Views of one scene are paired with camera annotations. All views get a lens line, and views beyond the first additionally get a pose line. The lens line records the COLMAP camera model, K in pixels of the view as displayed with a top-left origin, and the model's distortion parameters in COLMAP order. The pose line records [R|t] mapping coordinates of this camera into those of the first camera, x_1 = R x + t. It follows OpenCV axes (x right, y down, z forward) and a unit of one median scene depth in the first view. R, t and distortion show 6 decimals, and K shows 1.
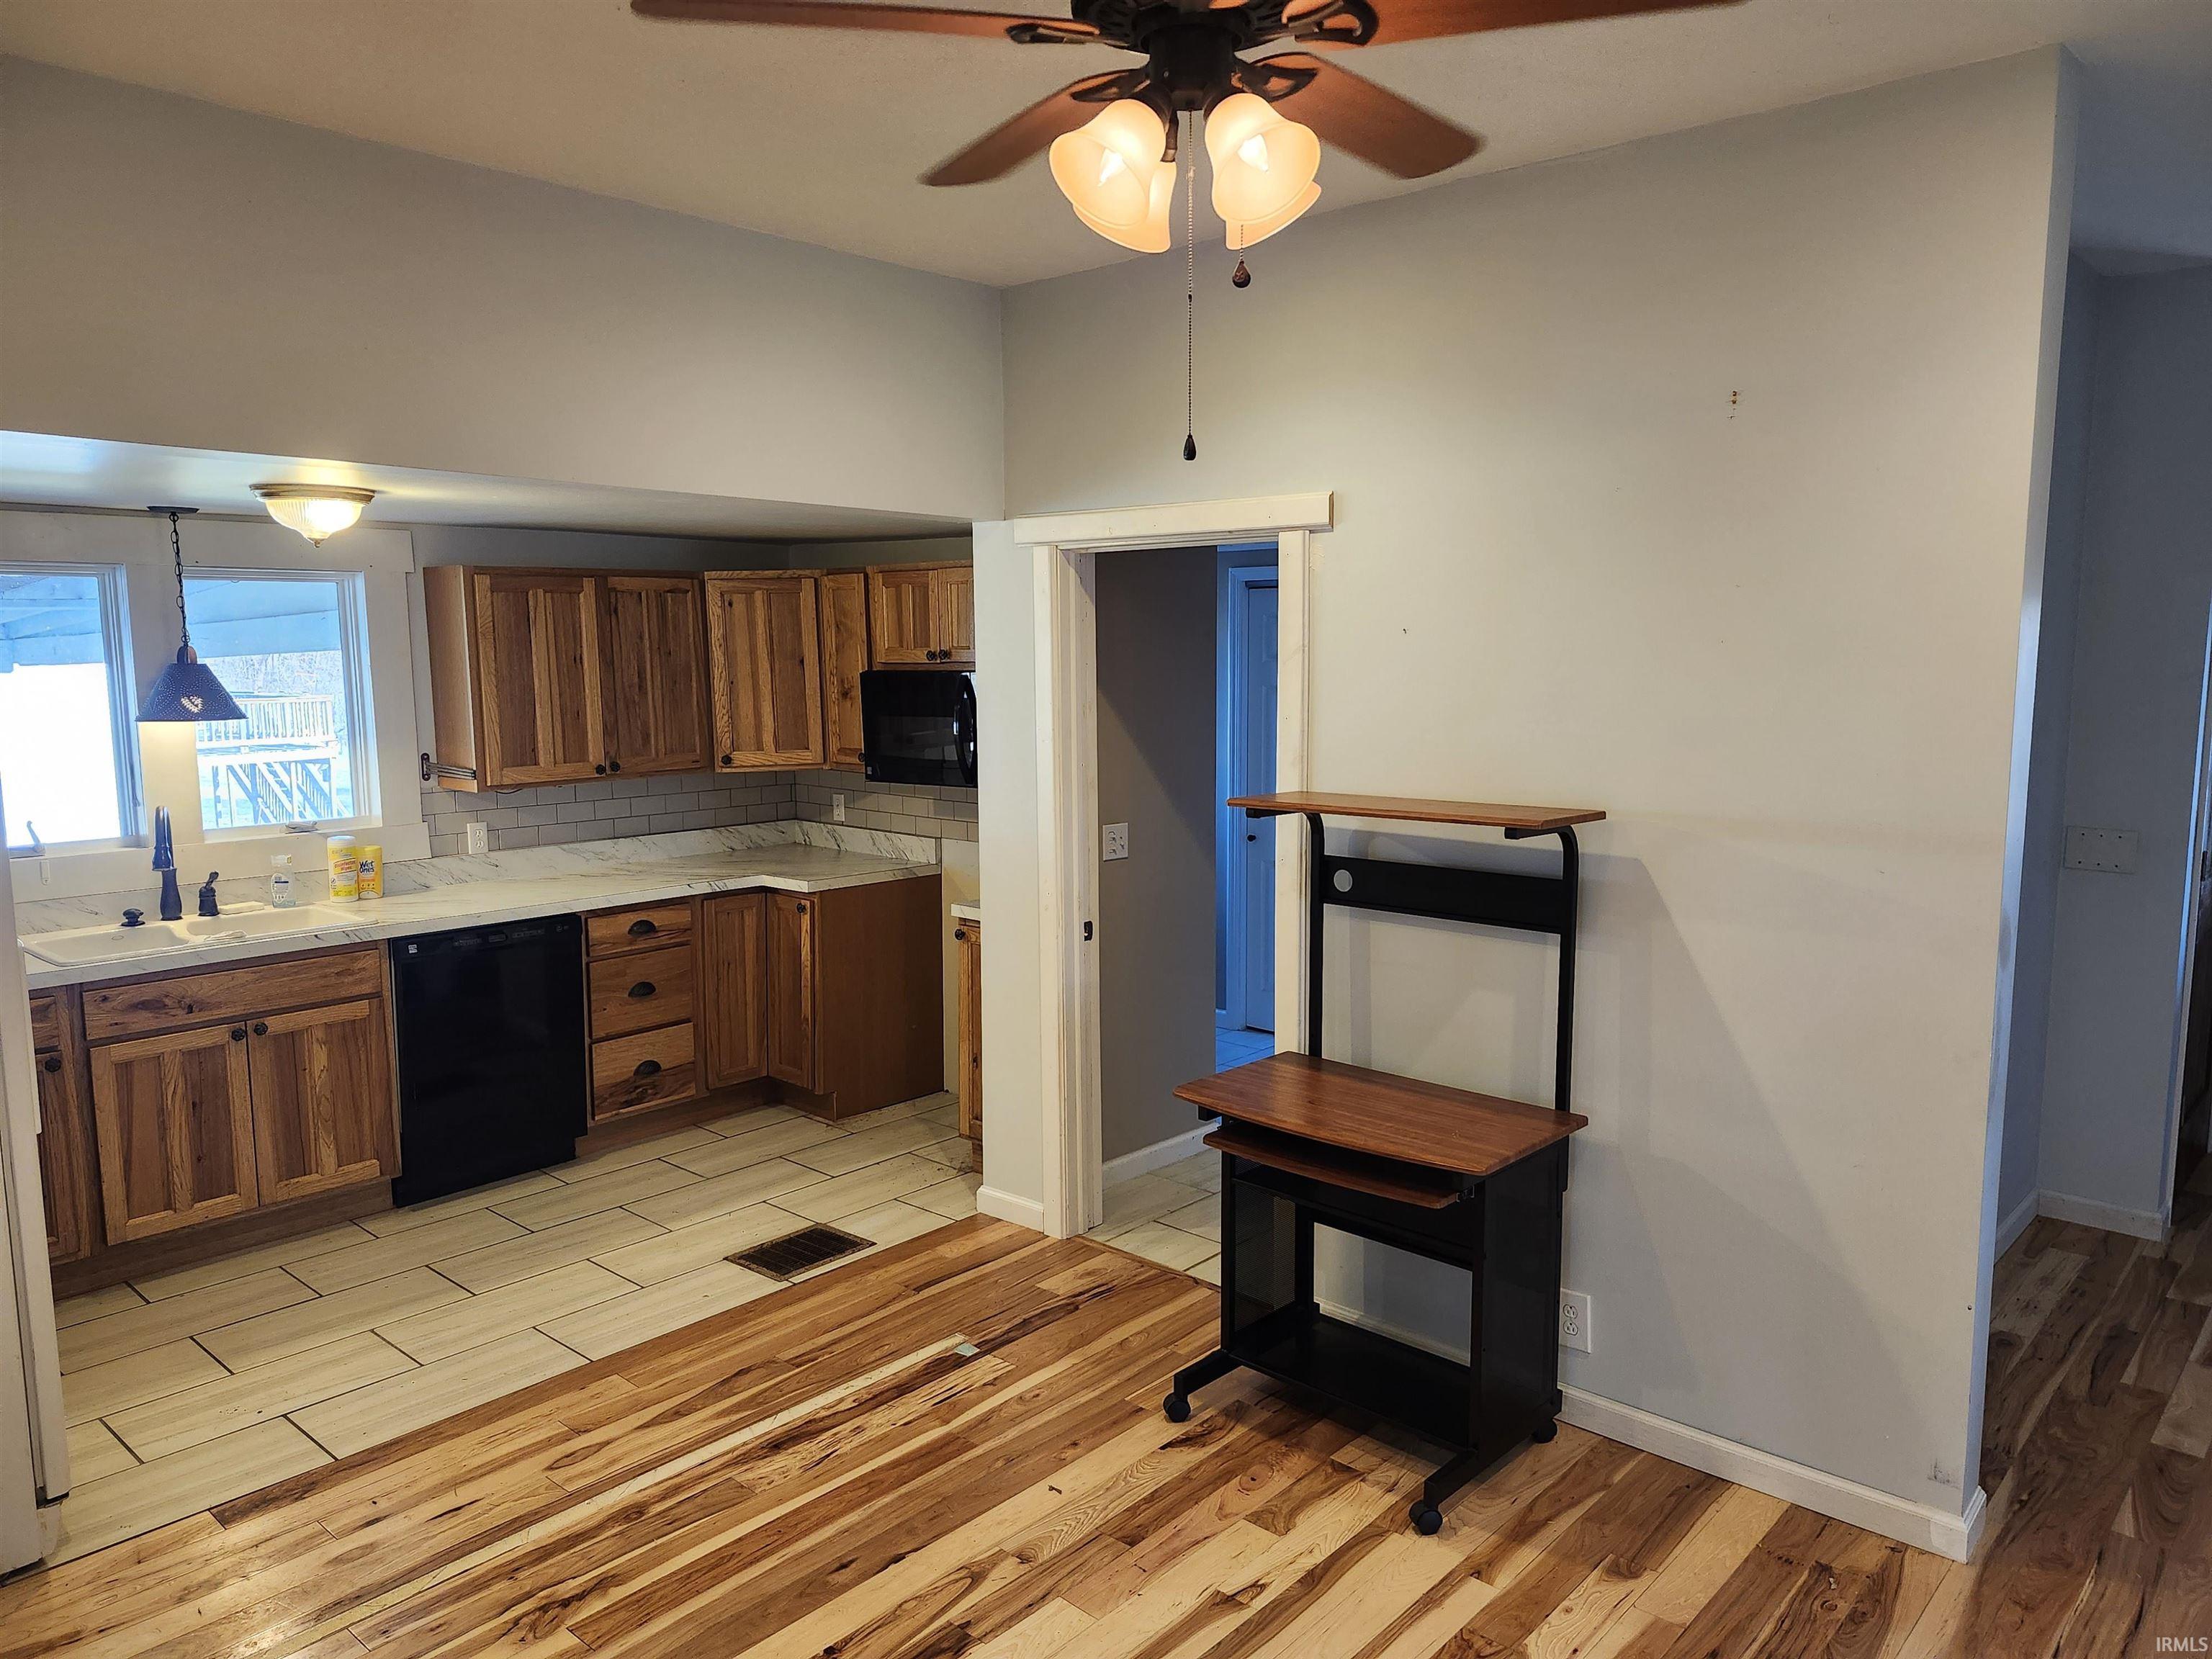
lens RADIAL K [[1508.7, 0, 1103.4], [0, 1508.7, 849.1], [0, 0, 1]] dist [0.132064, -0.169063]
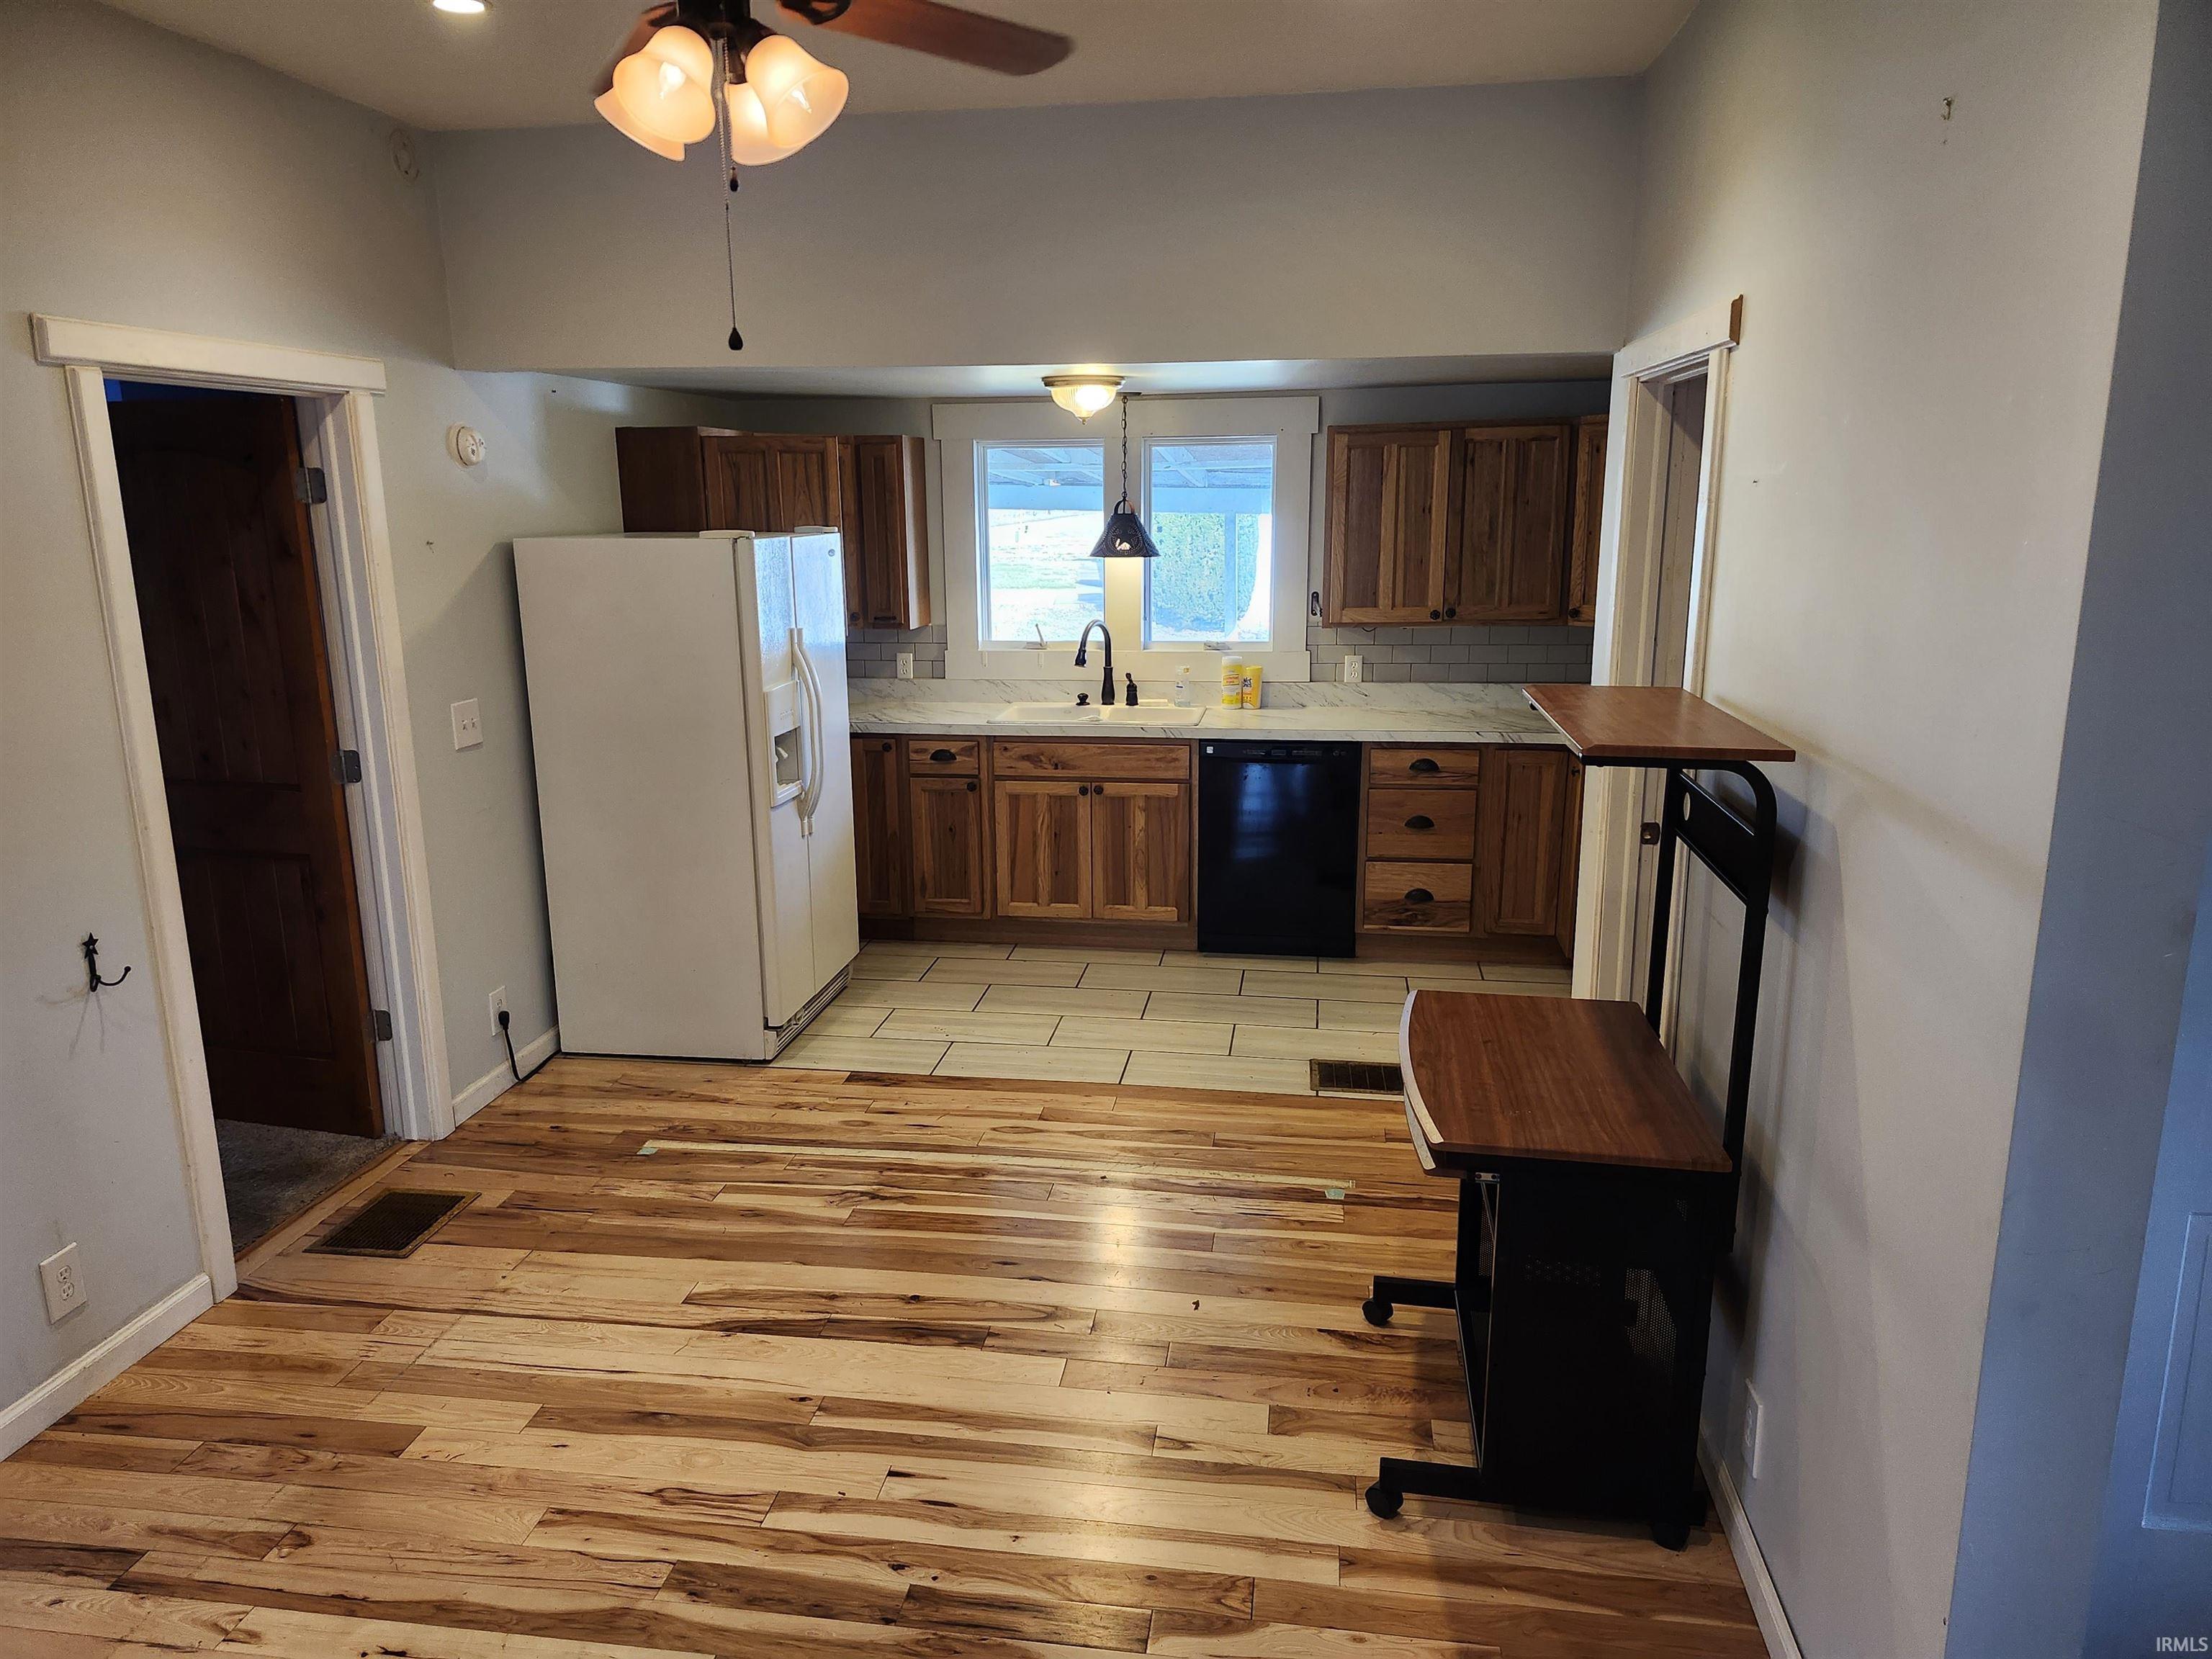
lens RADIAL K [[1508.7, 0, 1103.4], [0, 1508.7, 849.1], [0, 0, 1]] dist [0.132064, -0.169063]
pose [[0.557714, 0.190985, -0.807762, 0.506530], [-0.108324, 0.981593, 0.157294, -0.039008], [0.822934, -0.000225, 0.568136, 0.235928]]
